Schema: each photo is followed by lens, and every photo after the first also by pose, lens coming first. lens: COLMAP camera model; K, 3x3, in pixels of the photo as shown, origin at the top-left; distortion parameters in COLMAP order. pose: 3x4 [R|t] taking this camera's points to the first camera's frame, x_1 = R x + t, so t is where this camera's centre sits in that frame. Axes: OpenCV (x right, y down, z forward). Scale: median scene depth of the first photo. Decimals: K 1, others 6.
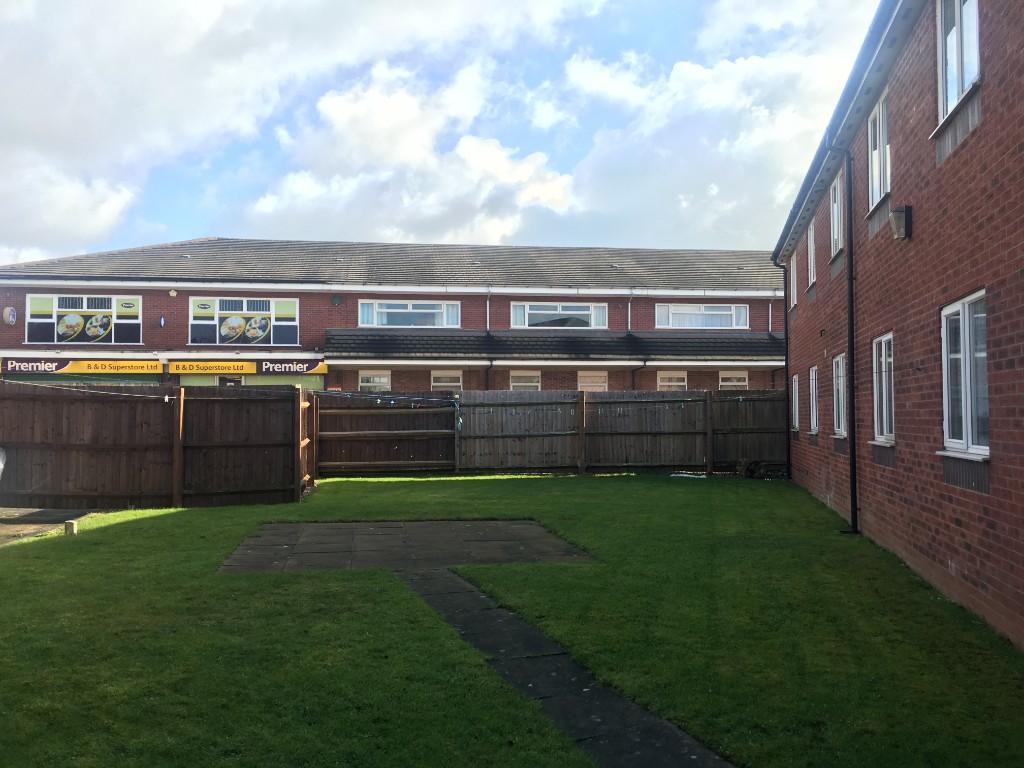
lens RADIAL K [[460.3, 0, 512.0], [0, 460.3, 384.0], [0, 0, 1]] dist [0.020405, 0.000009]
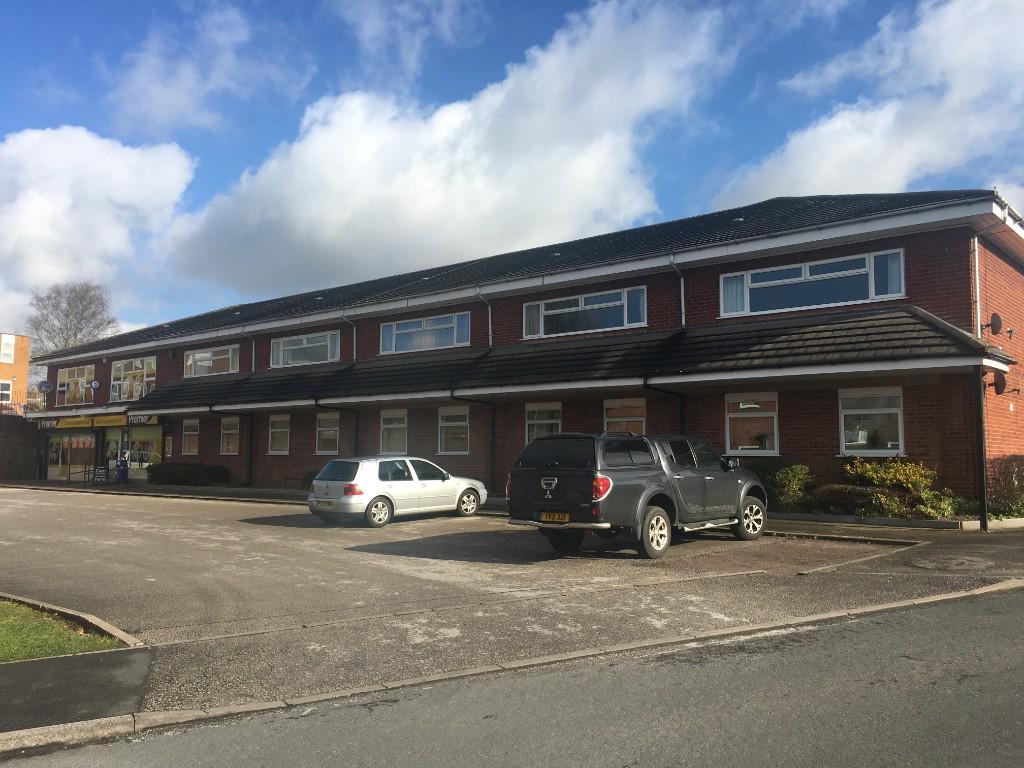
lens RADIAL K [[866.2, 0, 512.0], [0, 866.2, 384.0], [0, 0, 1]] dist [-0.002229, -0.000452]
pose [[0.722101, -0.052212, -0.689814, 1.202025], [0.031314, 0.998593, -0.042803, -0.002412], [0.691078, 0.009307, 0.722720, 0.078175]]
